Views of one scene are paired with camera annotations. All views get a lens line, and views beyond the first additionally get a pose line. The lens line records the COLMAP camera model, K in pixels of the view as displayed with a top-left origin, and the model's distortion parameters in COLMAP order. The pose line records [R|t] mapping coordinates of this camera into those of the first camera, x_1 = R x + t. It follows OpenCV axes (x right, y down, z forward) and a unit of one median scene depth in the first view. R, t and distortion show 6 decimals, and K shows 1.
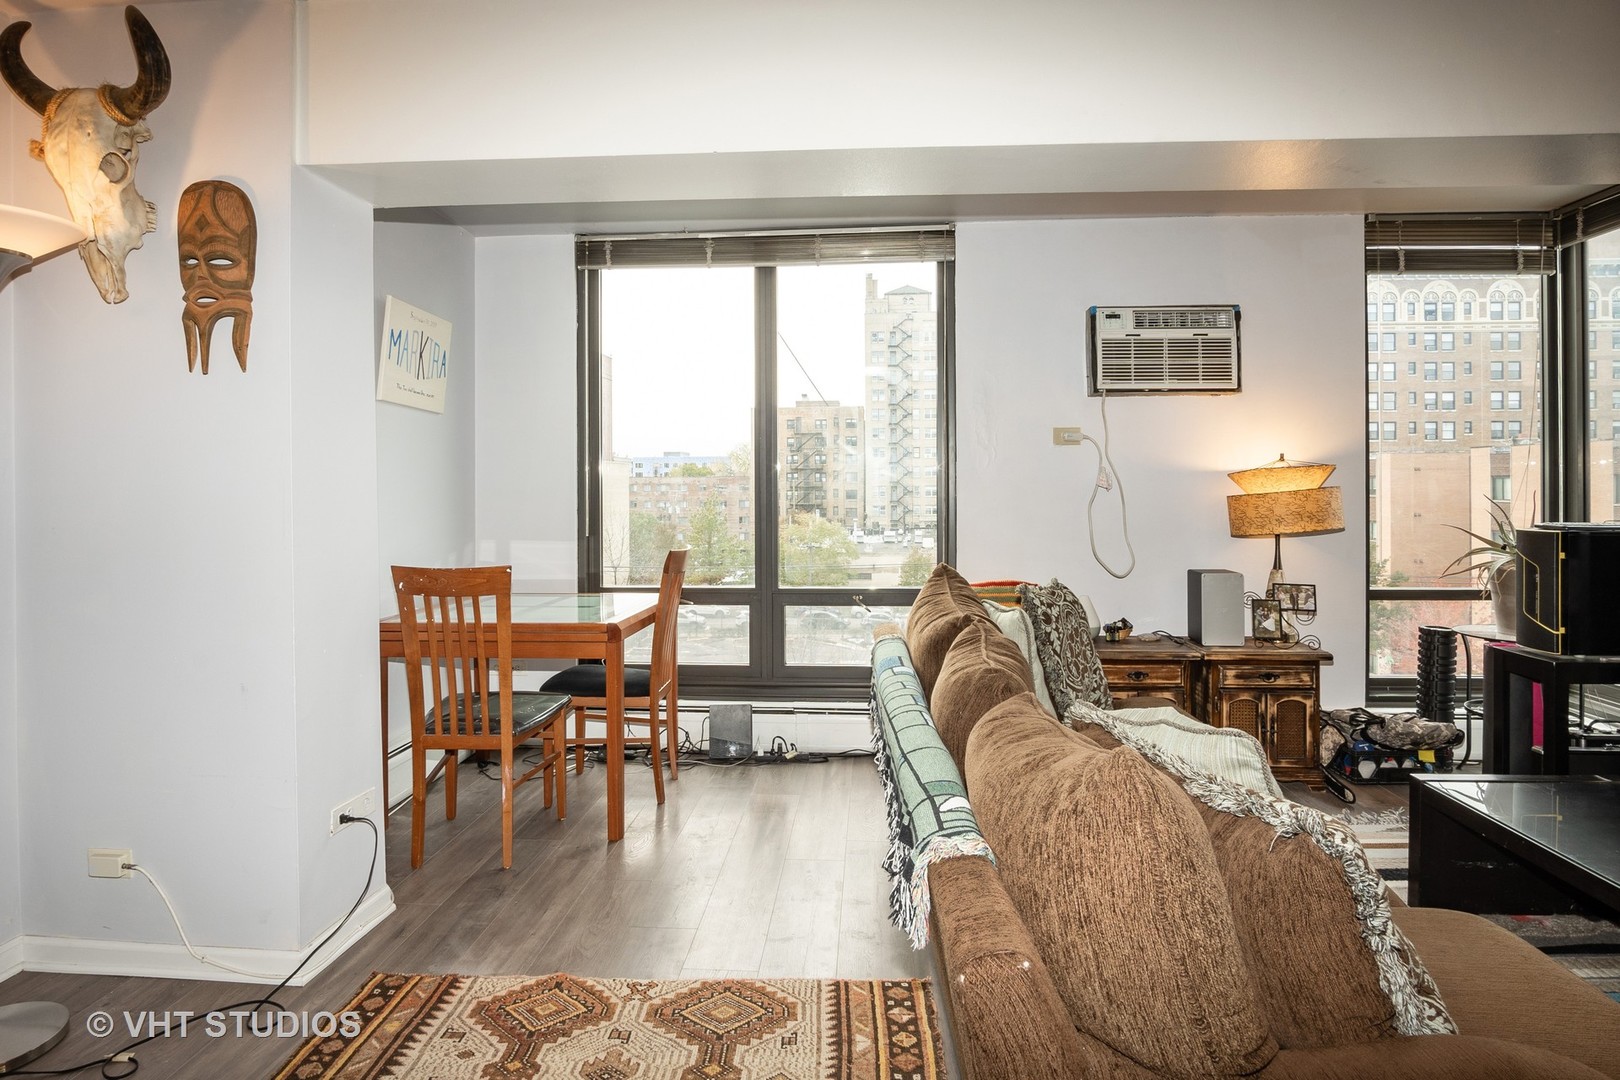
lens RADIAL K [[897.9, 0, 806.6], [0, 897.9, 511.7], [0, 0, 1]] dist [-0.034111, 0.009162]
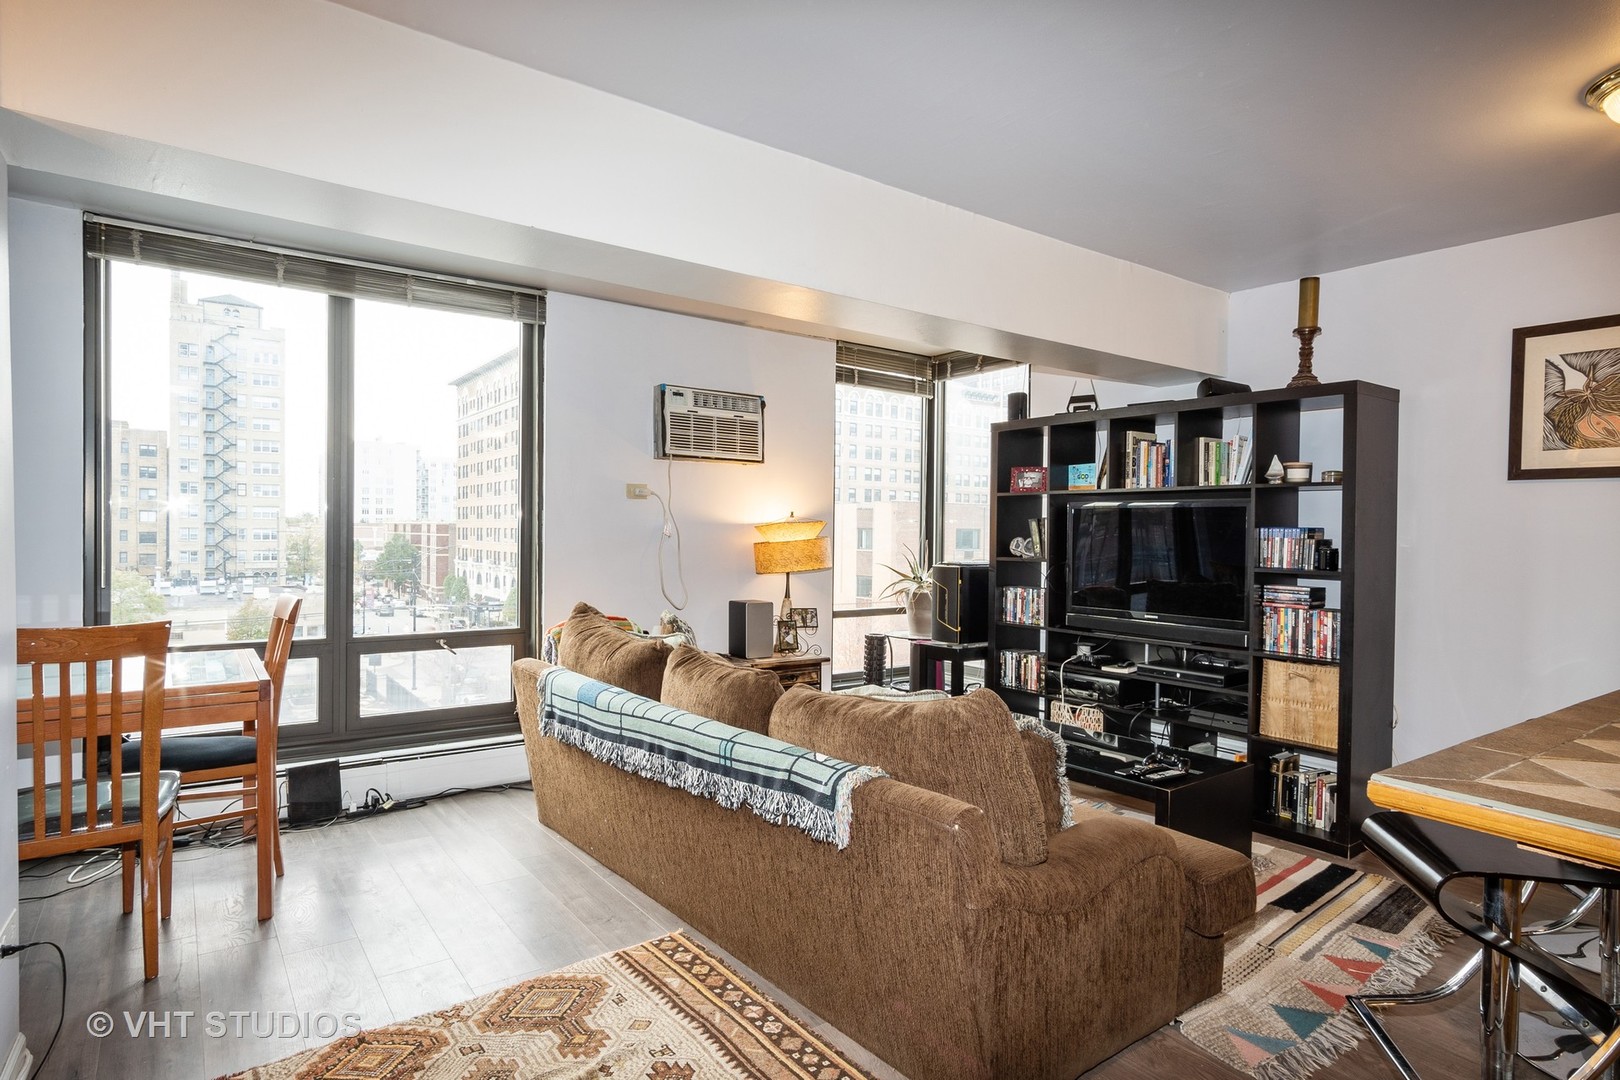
lens RADIAL K [[874.6, 0, 807.9], [0, 874.6, 579.8], [0, 0, 1]] dist [-0.001362, 0.000500]
pose [[0.765154, -0.021370, 0.643493, -0.291059], [0.004141, 0.999592, 0.028271, 0.000051], [-0.643834, -0.018967, 0.764930, -0.025131]]
